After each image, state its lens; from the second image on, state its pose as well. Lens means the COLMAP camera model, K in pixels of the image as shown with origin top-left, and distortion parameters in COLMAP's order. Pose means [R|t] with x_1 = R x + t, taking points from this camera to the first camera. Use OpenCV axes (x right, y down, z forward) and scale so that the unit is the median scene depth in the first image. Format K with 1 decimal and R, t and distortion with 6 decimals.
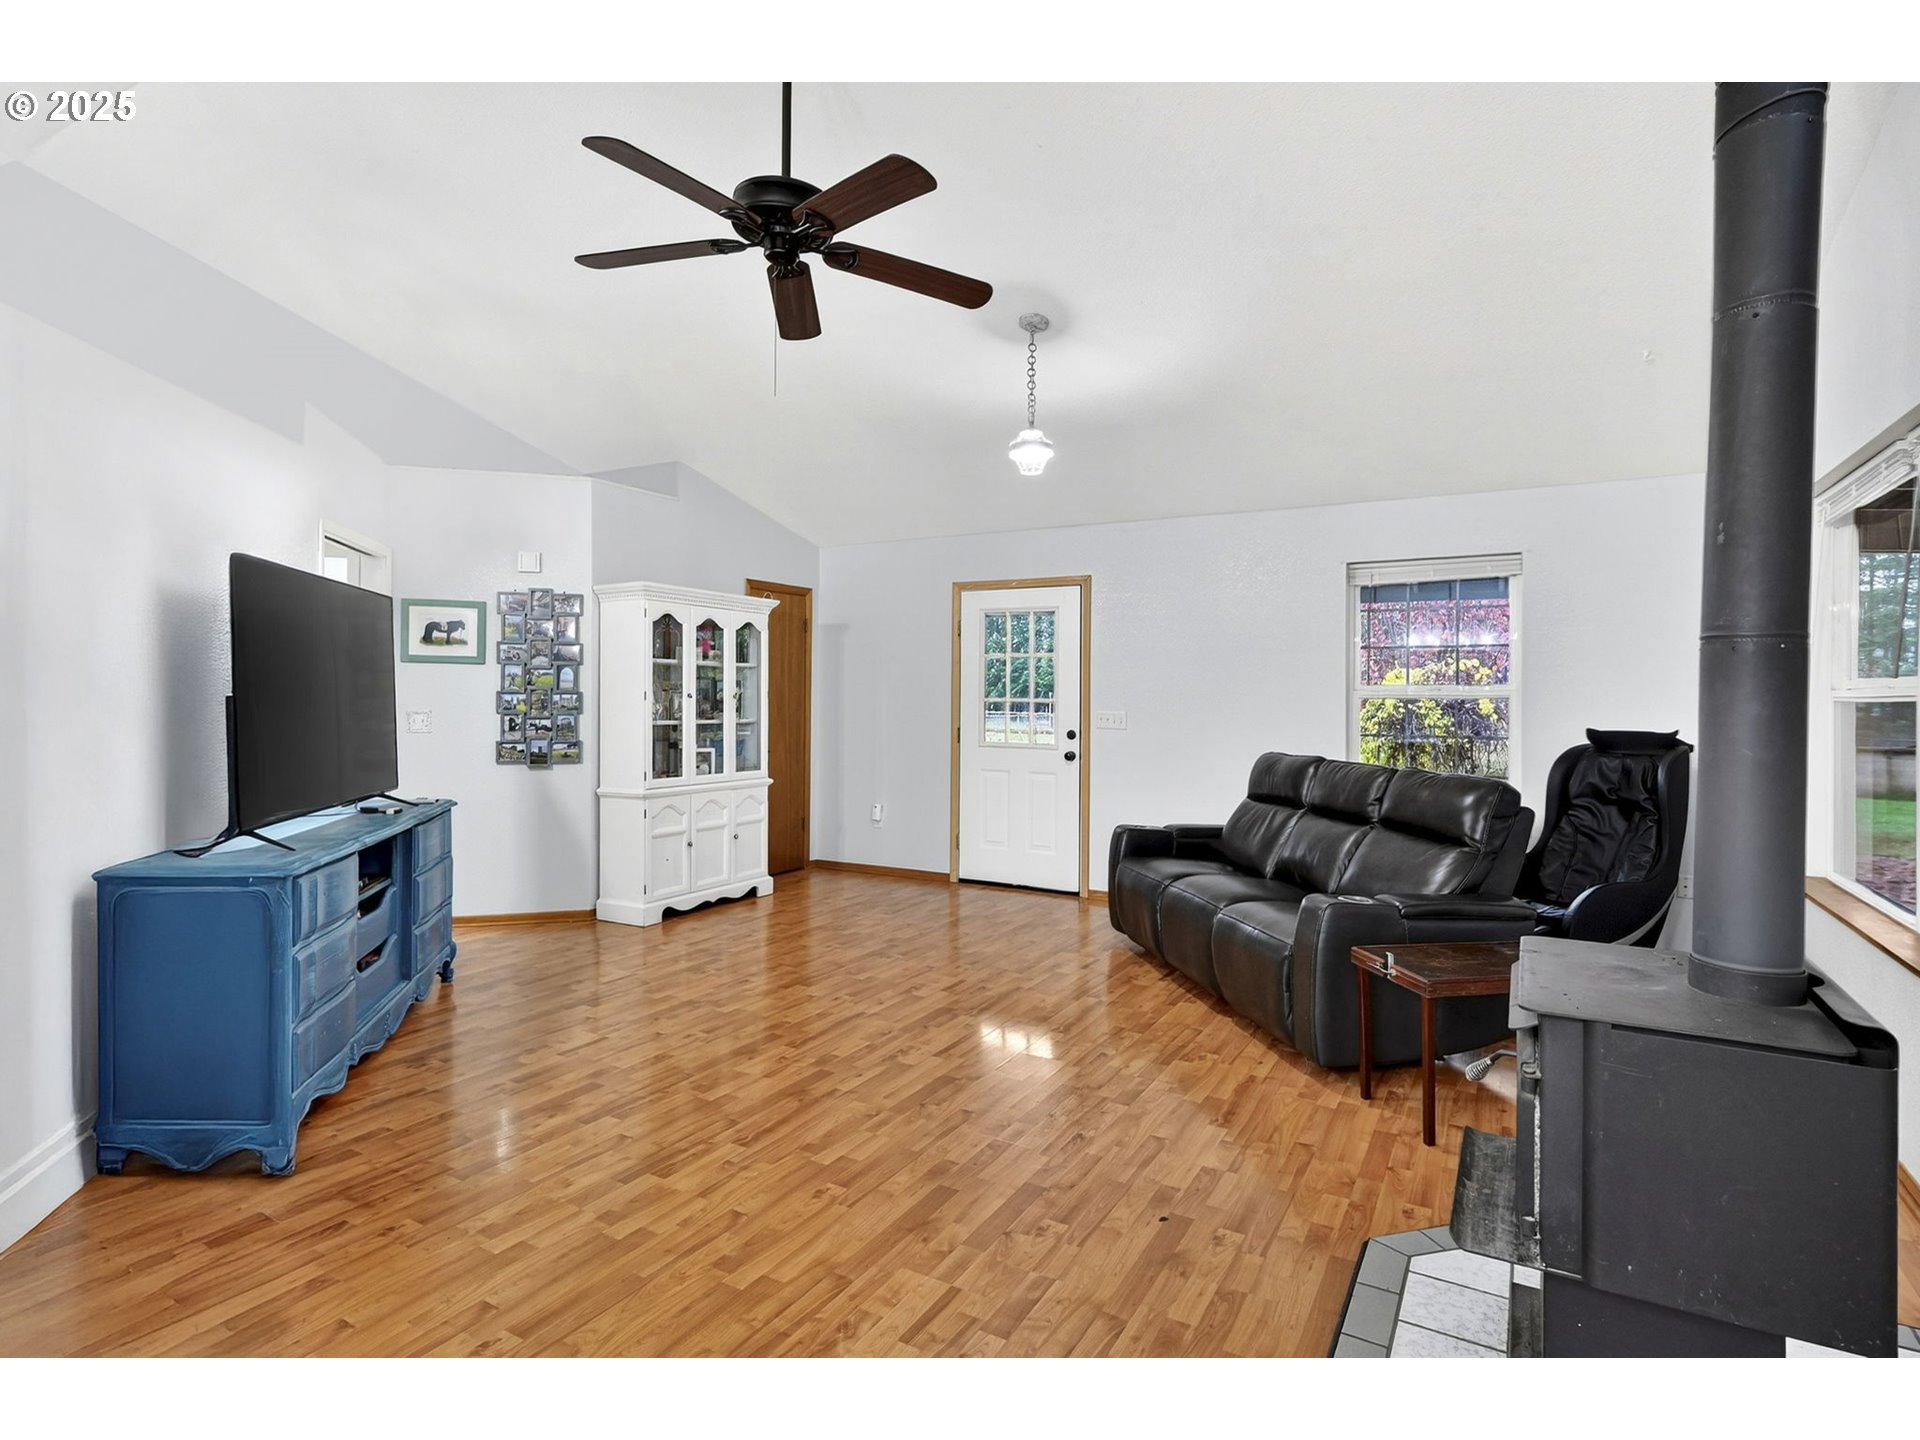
lens RADIAL K [[1000.8, 0, 962.1], [0, 1000.8, 717.2], [0, 0, 1]] dist [0.004126, 0.002272]
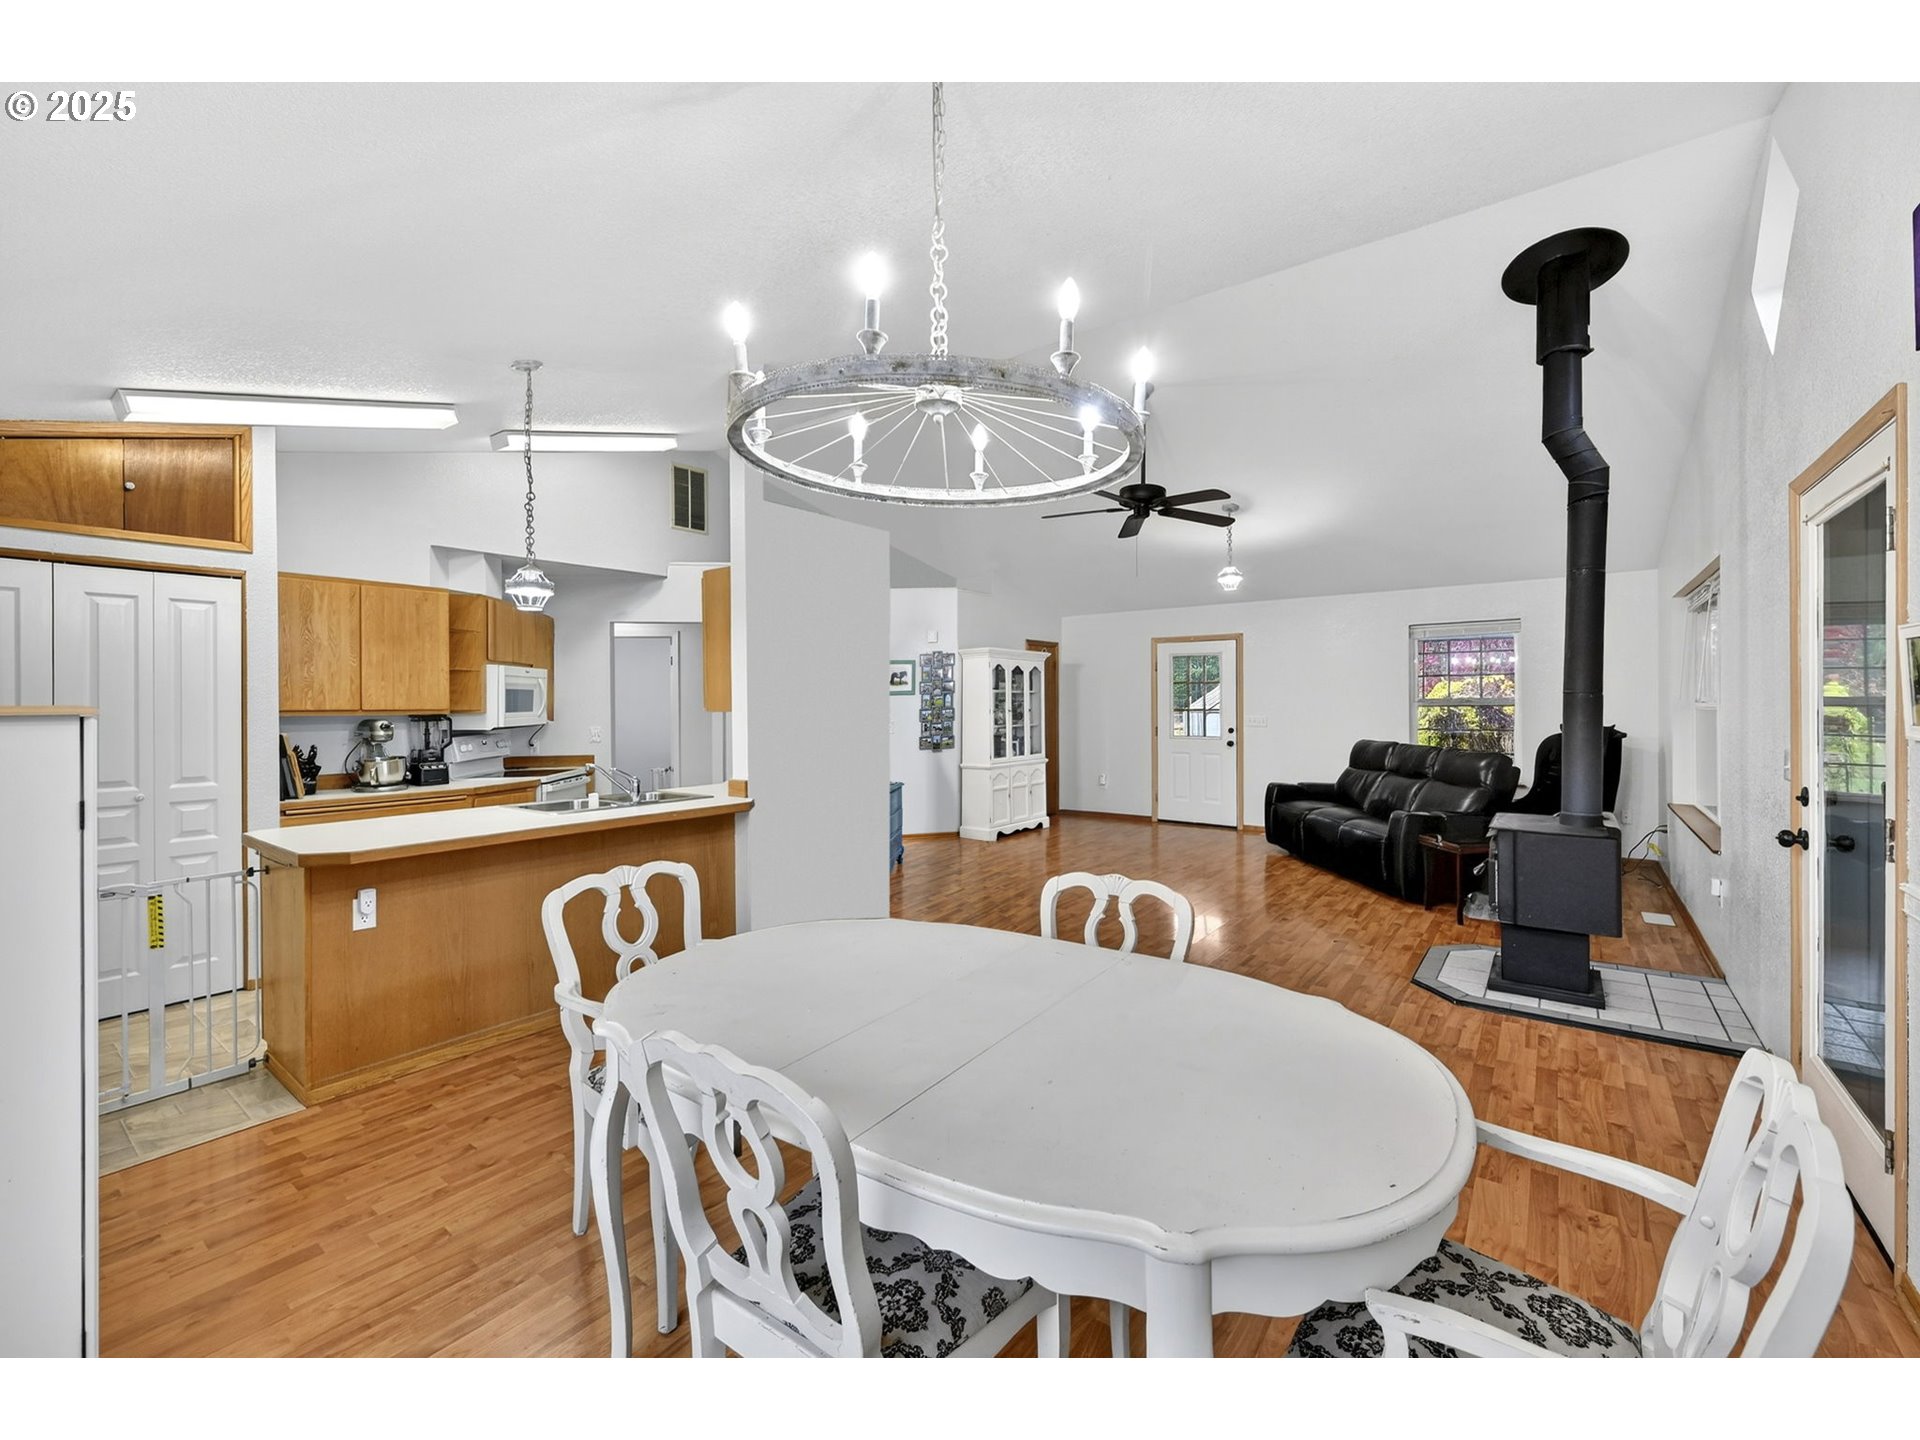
lens RADIAL K [[798.9, 0, 975.6], [0, 798.9, 710.7], [0, 0, 1]] dist [0.000943, 0.000016]
pose [[0.992561, -0.011869, -0.121165, -0.171695], [0.010441, 0.999868, -0.012410, -0.003682], [0.121296, 0.011053, 0.992555, -0.406426]]
